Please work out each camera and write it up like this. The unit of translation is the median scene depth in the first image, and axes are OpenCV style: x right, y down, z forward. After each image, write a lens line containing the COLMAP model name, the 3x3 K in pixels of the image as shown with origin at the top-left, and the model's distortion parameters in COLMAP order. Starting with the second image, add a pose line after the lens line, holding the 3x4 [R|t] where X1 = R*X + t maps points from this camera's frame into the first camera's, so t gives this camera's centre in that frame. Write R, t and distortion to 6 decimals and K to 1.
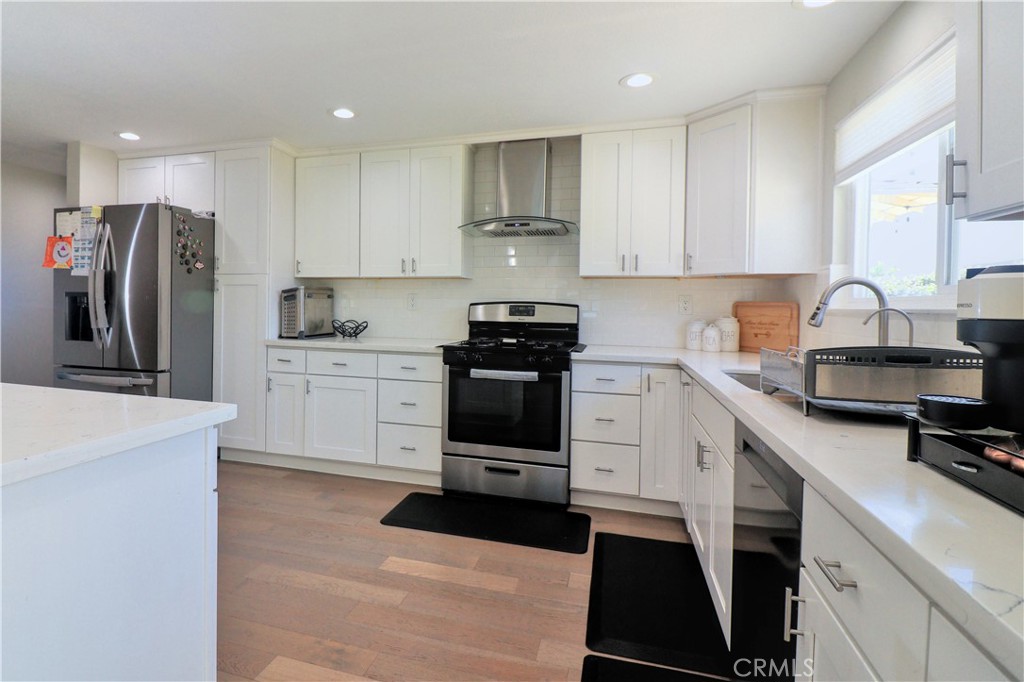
lens RADIAL K [[530.7, 0, 446.8], [0, 530.7, 314.4], [0, 0, 1]] dist [-0.002659, -0.000001]
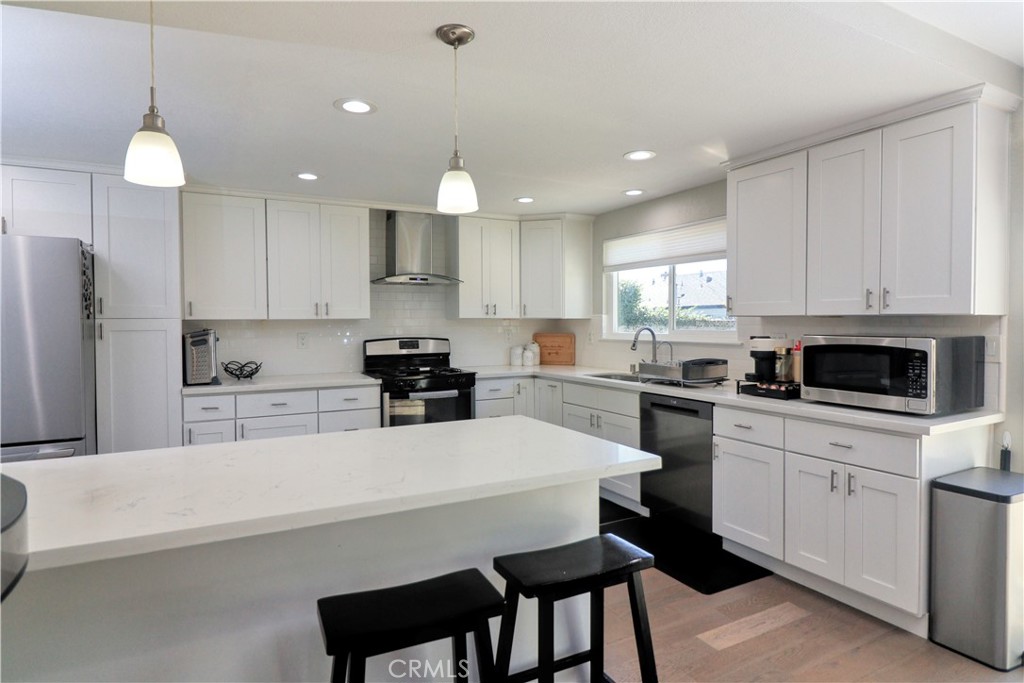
lens RADIAL K [[565.1, 0, 507.1], [0, 565.1, 335.6], [0, 0, 1]] dist [-0.003211, -0.001104]
pose [[0.694464, -0.035255, 0.718663, -0.715509], [0.029702, 0.999352, 0.020322, -0.053171], [-0.718914, 0.007233, 0.695062, -0.110186]]
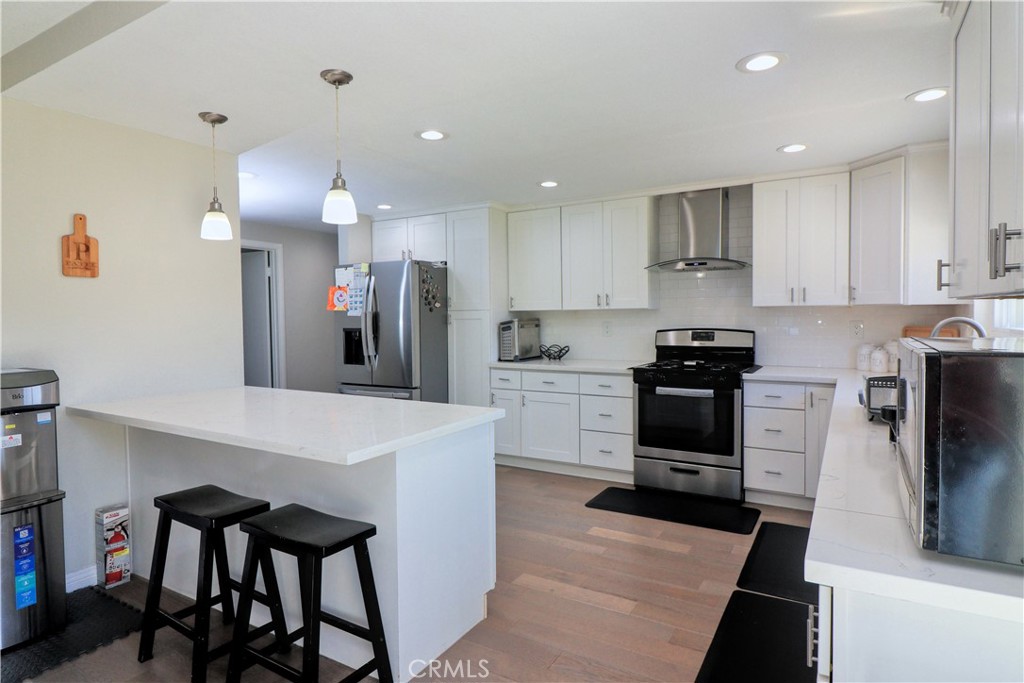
lens RADIAL K [[565.1, 0, 515.4], [0, 565.1, 336.9], [0, 0, 1]] dist [-0.003211, -0.001104]
pose [[0.974718, -0.016572, -0.222824, 0.019115], [0.021015, 0.999625, 0.017581, -0.038911], [0.222449, -0.021819, 0.974700, -0.311207]]
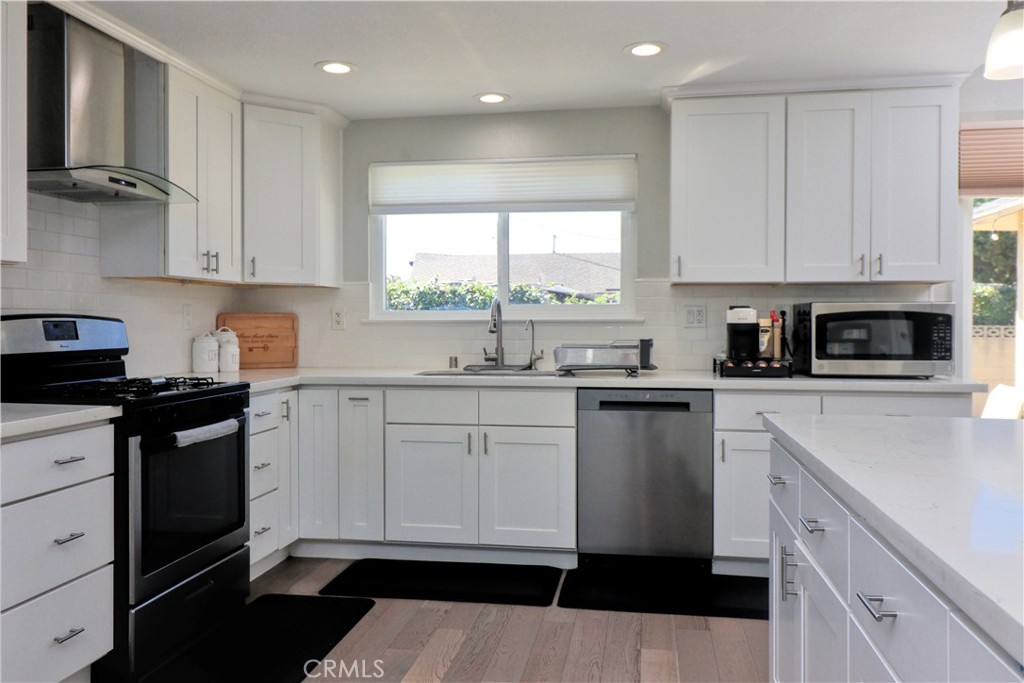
lens RADIAL K [[809.0, 0, 508.8], [0, 809.0, 328.4], [0, 0, 1]] dist [0.010828, 0.005451]
pose [[-0.141770, -0.024451, 0.989598, -0.813928], [0.017966, 0.999467, 0.027268, -0.025676], [-0.989737, 0.021645, -0.141255, 0.715936]]
